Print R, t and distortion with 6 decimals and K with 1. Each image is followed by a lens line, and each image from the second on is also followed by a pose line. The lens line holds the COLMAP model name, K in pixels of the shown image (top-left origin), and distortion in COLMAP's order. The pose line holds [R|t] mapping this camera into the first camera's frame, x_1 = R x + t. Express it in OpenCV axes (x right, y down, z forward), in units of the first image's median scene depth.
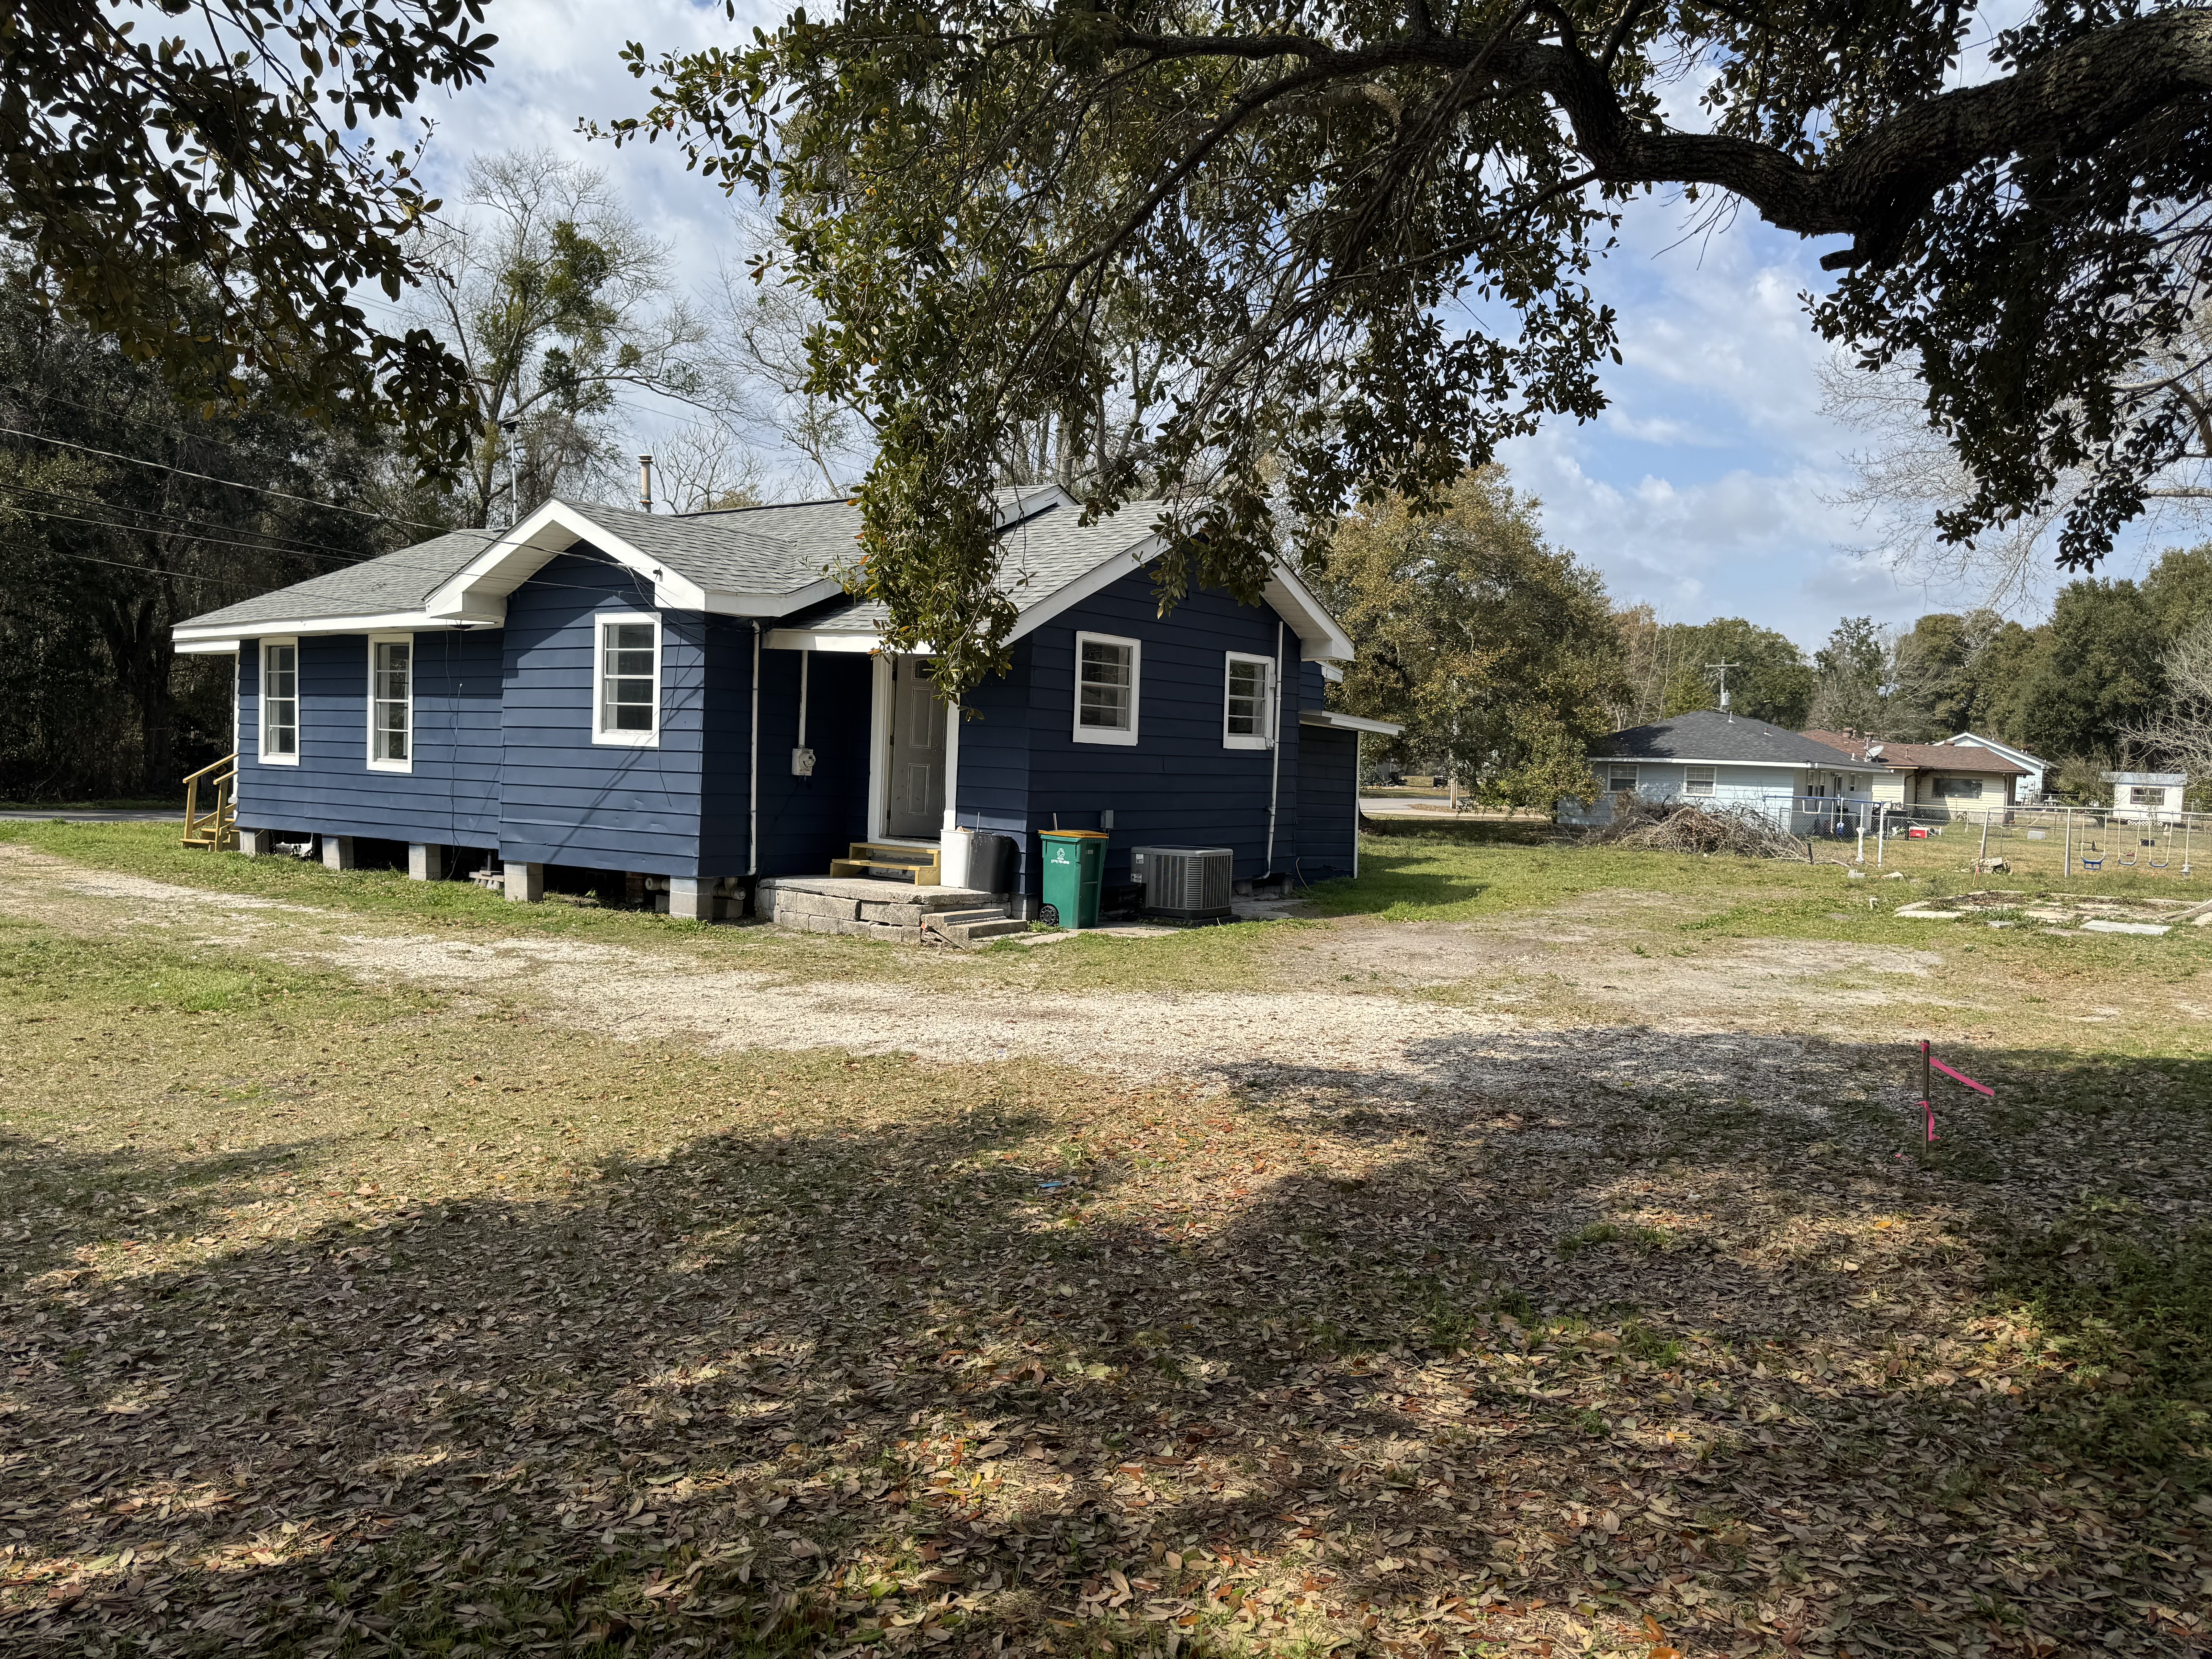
lens RADIAL K [[1542.8, 0, 1129.6], [0, 1542.8, 821.1], [0, 0, 1]] dist [0.082477, -0.097153]
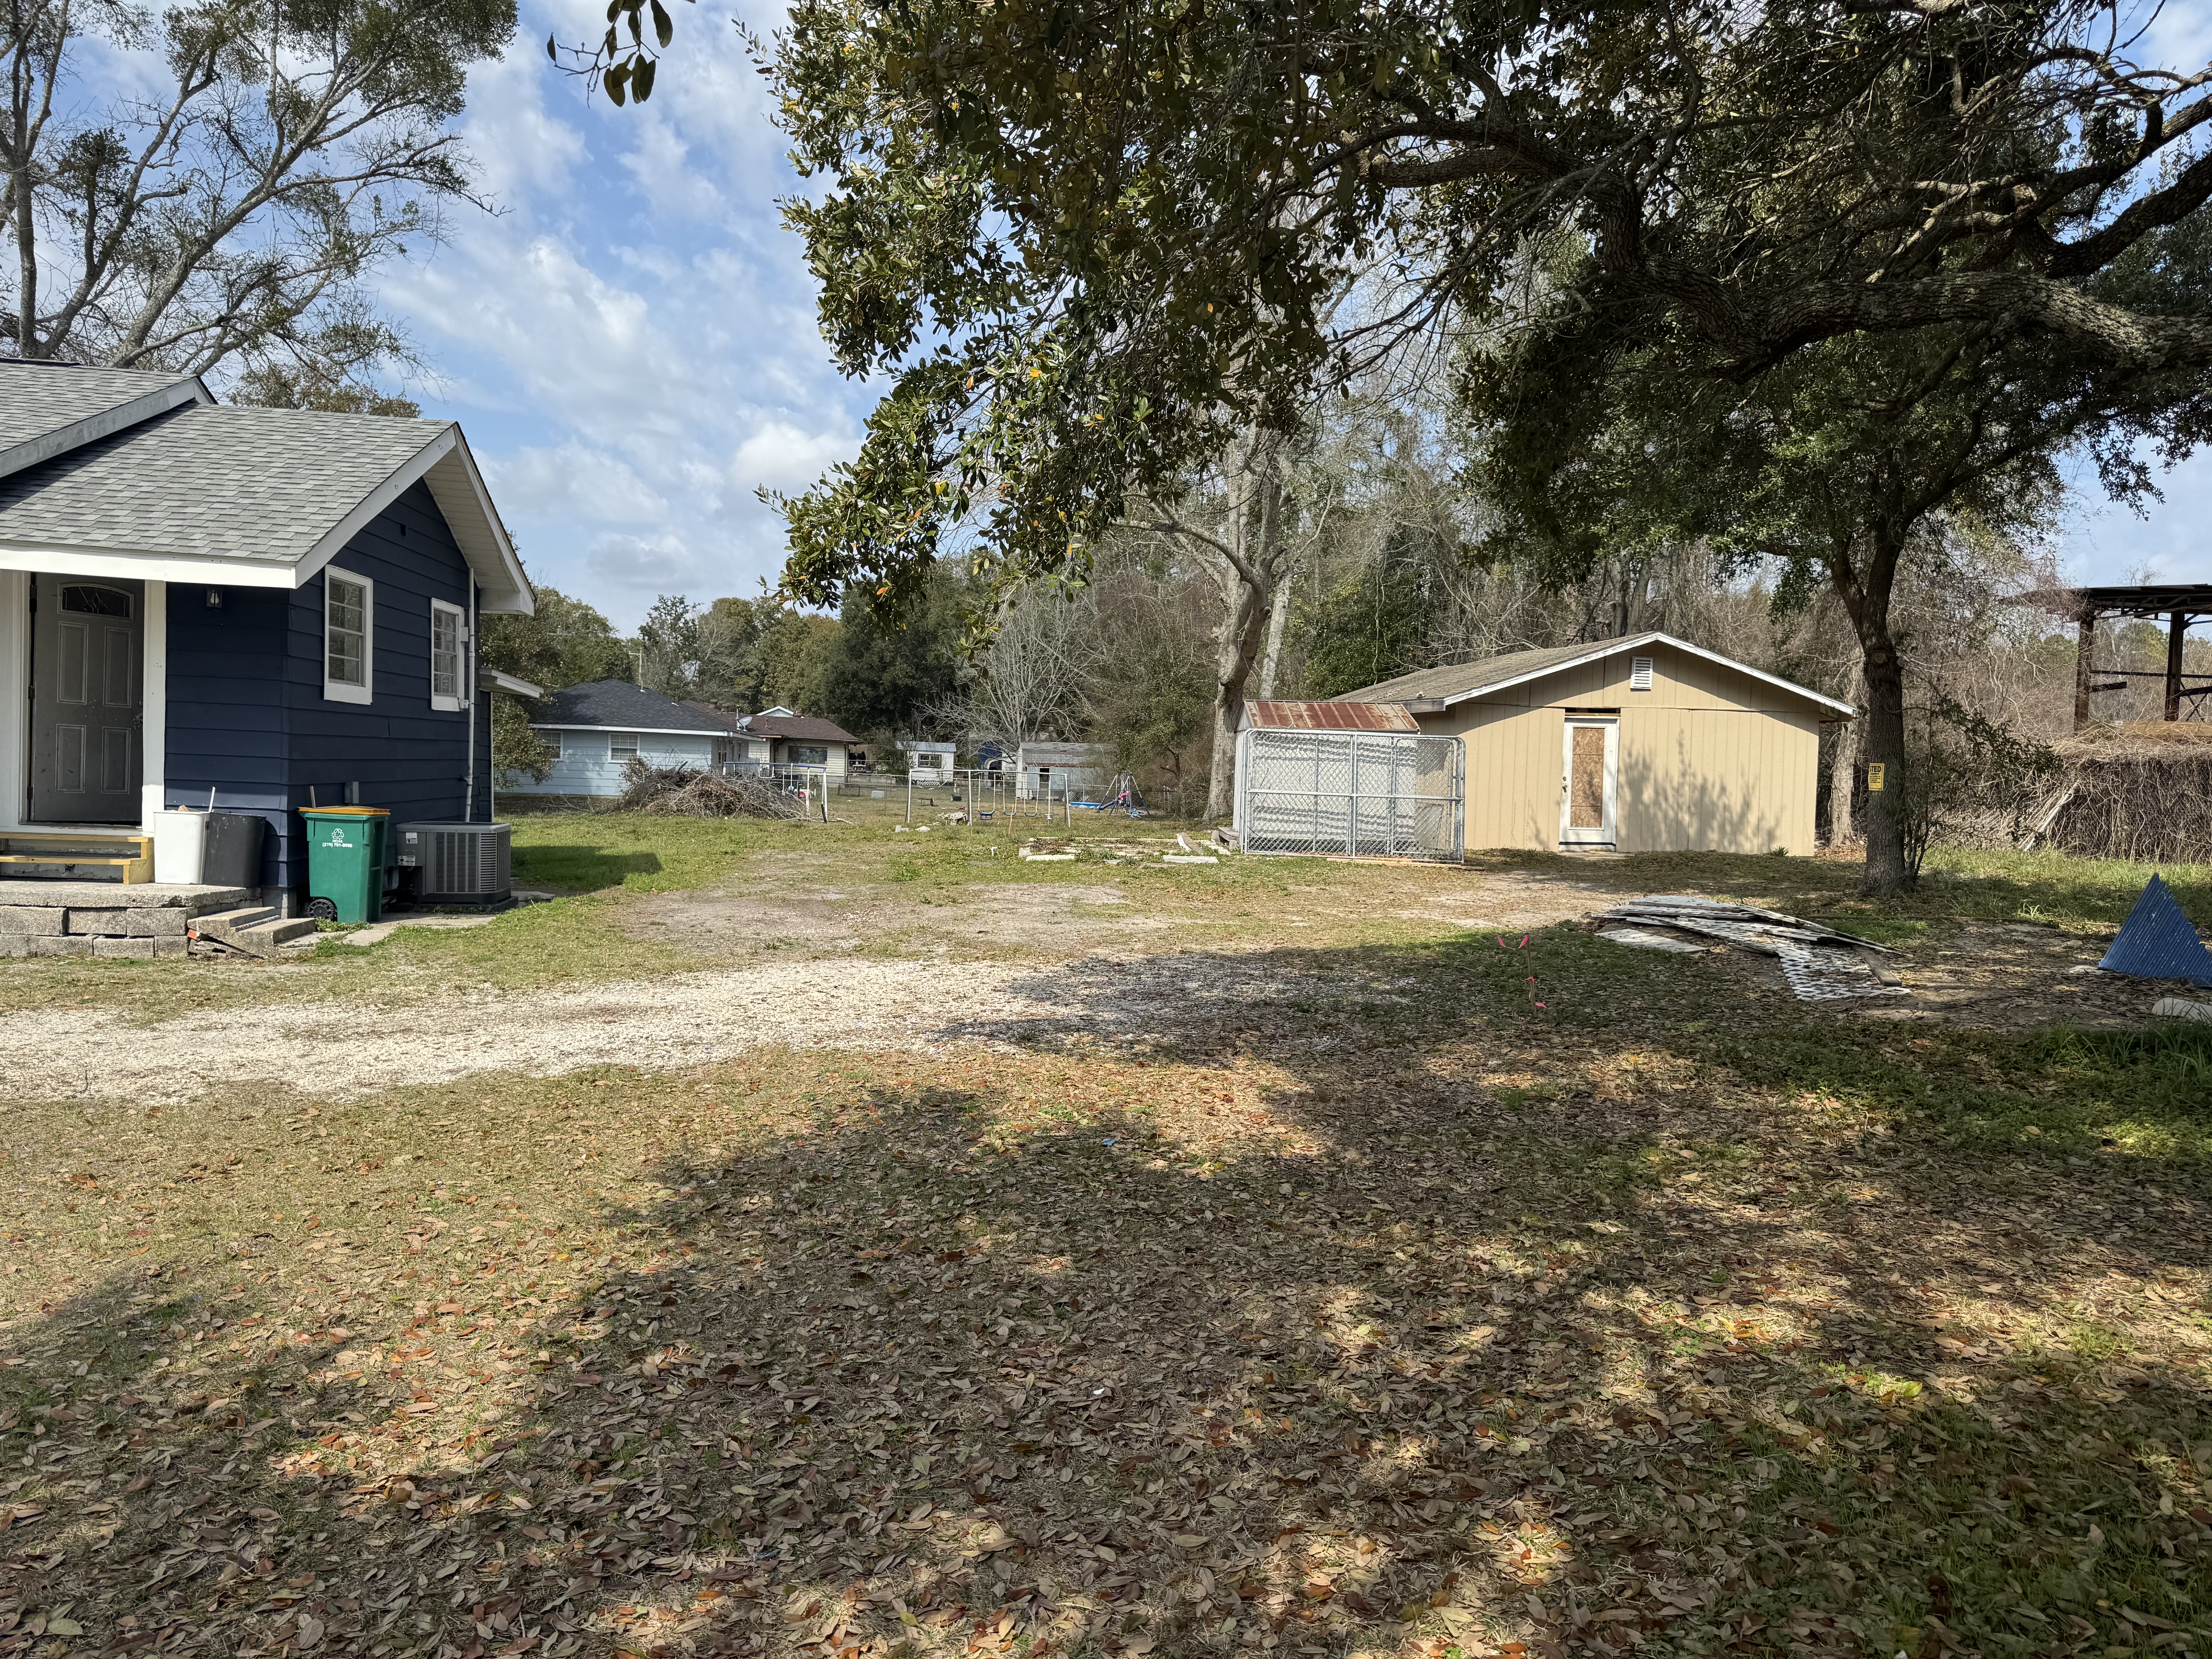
lens RADIAL K [[1534.1, 0, 1116.6], [0, 1534.1, 832.6], [0, 0, 1]] dist [0.095103, -0.098624]
pose [[0.741795, -0.038418, 0.669526, -0.919226], [0.019490, 0.999171, 0.035739, -0.006274], [-0.670344, -0.013462, 0.741928, 0.317997]]
